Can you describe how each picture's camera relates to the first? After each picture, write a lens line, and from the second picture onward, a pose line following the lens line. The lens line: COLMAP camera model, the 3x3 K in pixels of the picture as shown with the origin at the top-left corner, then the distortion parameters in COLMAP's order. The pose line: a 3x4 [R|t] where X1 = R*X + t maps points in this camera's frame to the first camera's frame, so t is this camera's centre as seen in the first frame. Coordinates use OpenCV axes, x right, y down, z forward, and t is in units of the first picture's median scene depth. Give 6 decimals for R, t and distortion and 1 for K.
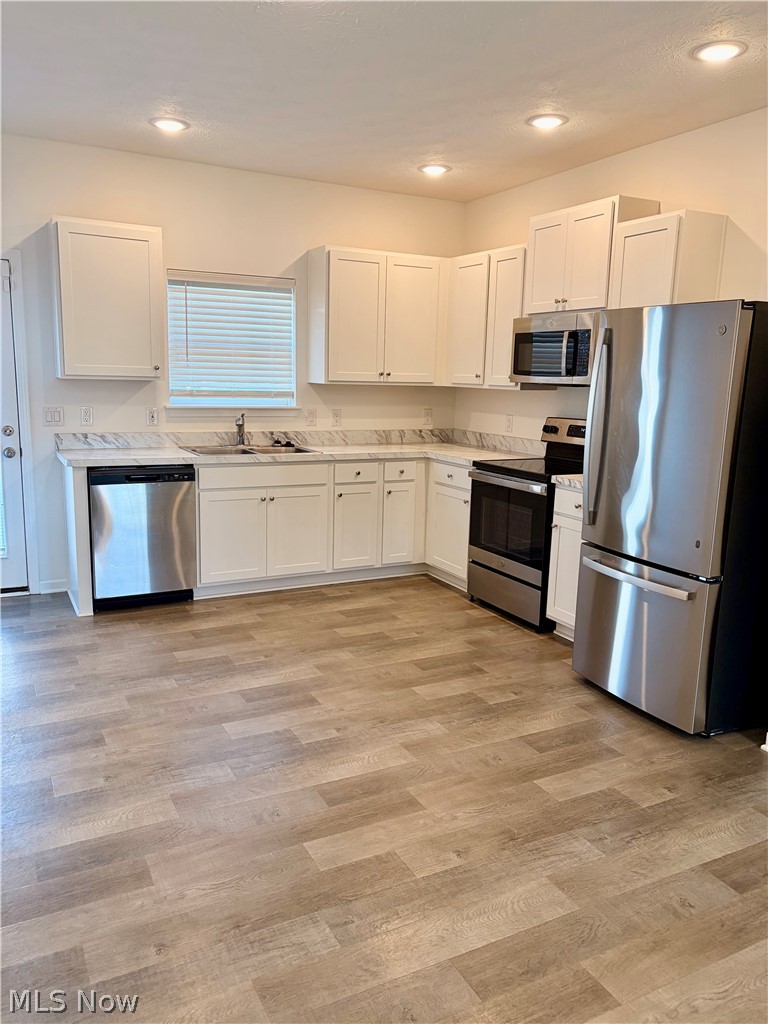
lens RADIAL K [[768.0, 0, 384.0], [0, 768.0, 512.0], [0, 0, 1]] dist [0.075400, -0.080835]
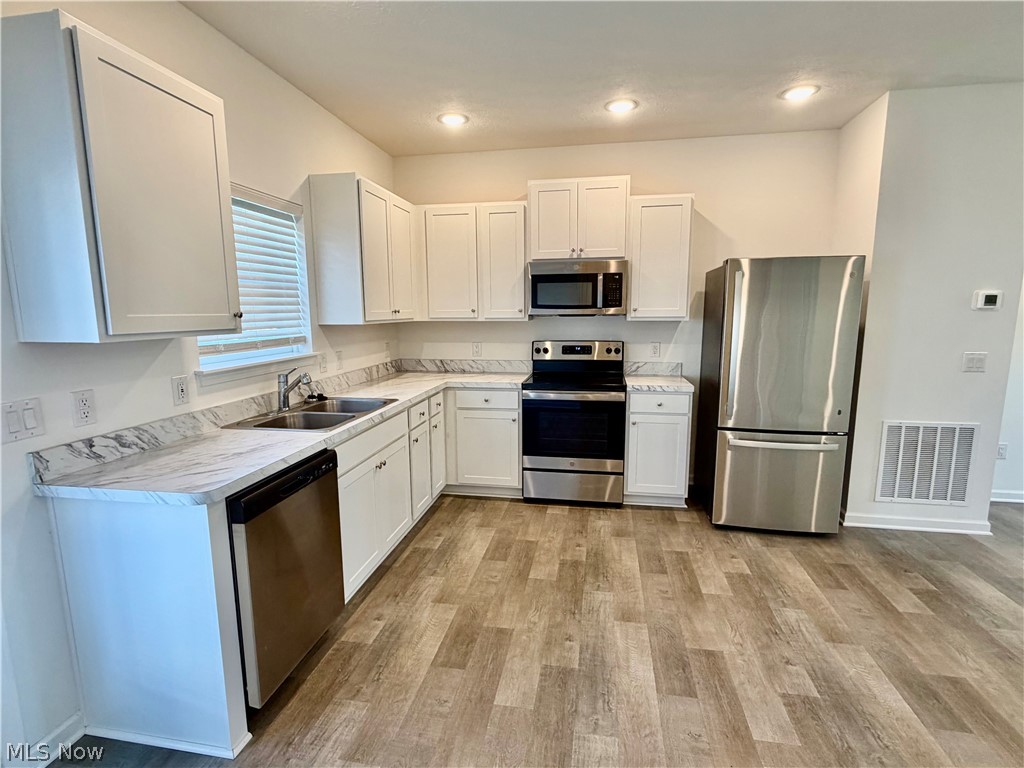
lens RADIAL K [[499.0, 0, 511.4], [0, 499.0, 385.1], [0, 0, 1]] dist [0.001342, 0.000444]
pose [[0.611066, -0.148996, 0.777431, -0.466918], [0.163871, 0.984661, 0.059908, -0.110004], [-0.774432, 0.090791, 0.626109, 0.538600]]
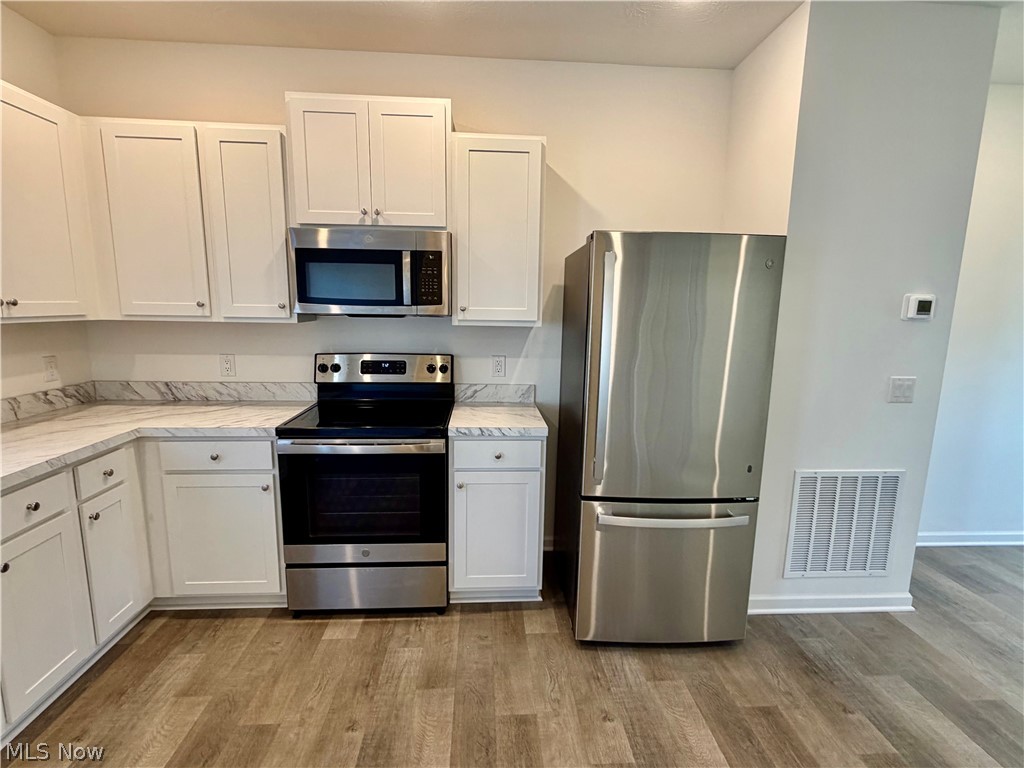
lens RADIAL K [[499.0, 0, 511.4], [0, 499.0, 385.1], [0, 0, 1]] dist [0.001342, 0.000444]
pose [[0.406594, -0.164583, 0.898662, -0.191040], [0.157140, 0.981579, 0.108672, -0.118363], [-0.899994, 0.097030, 0.424966, 0.608321]]
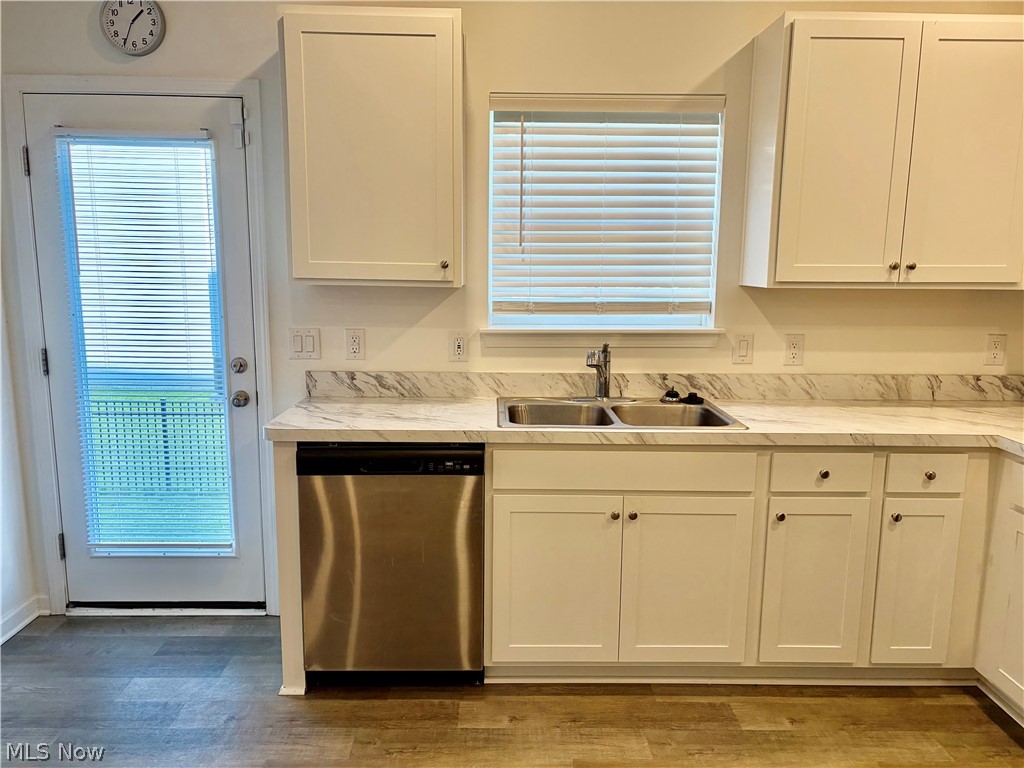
lens RADIAL K [[768.0, 0, 510.4], [0, 768.0, 389.6], [0, 0, 1]] dist [0.075400, -0.080835]
pose [[0.892434, 0.057140, -0.447545, 0.005134], [-0.066475, 0.997775, -0.005166, -0.091556], [0.446254, 0.034361, 0.894246, 0.499855]]
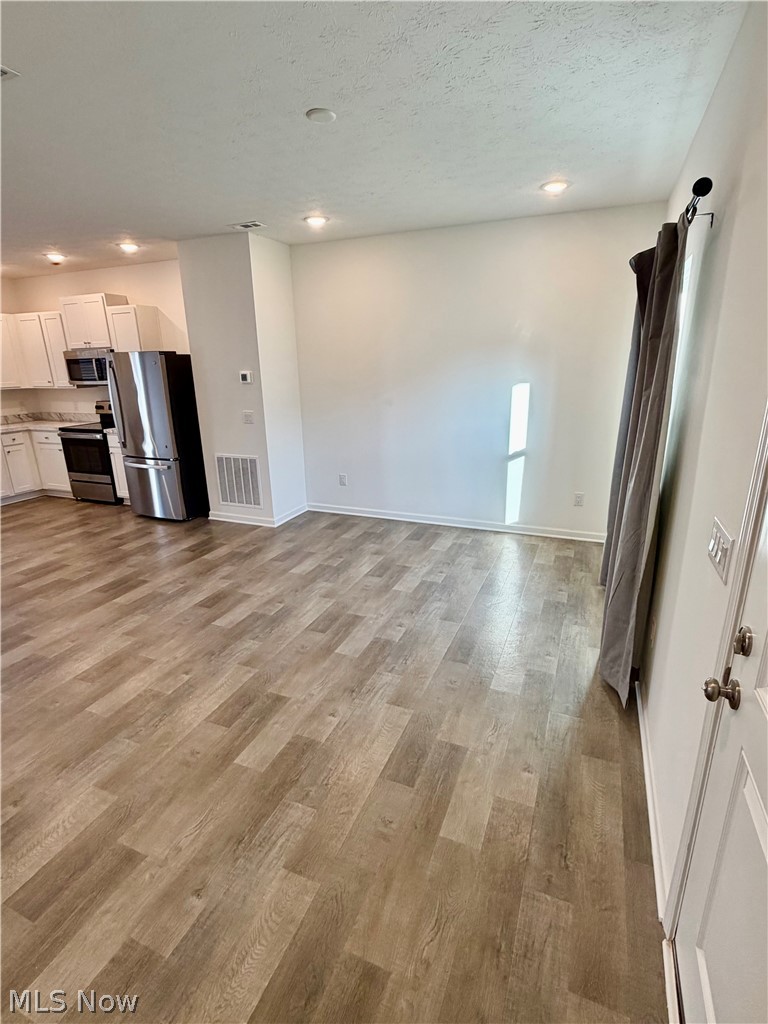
lens RADIAL K [[499.0, 0, 384.2], [0, 499.0, 515.9], [0, 0, 1]] dist [0.001342, 0.000444]
pose [[0.768138, -0.228234, 0.598225, -0.053640], [0.153385, 0.972699, 0.174152, 0.053138], [-0.621640, -0.042014, 0.782176, -0.472202]]
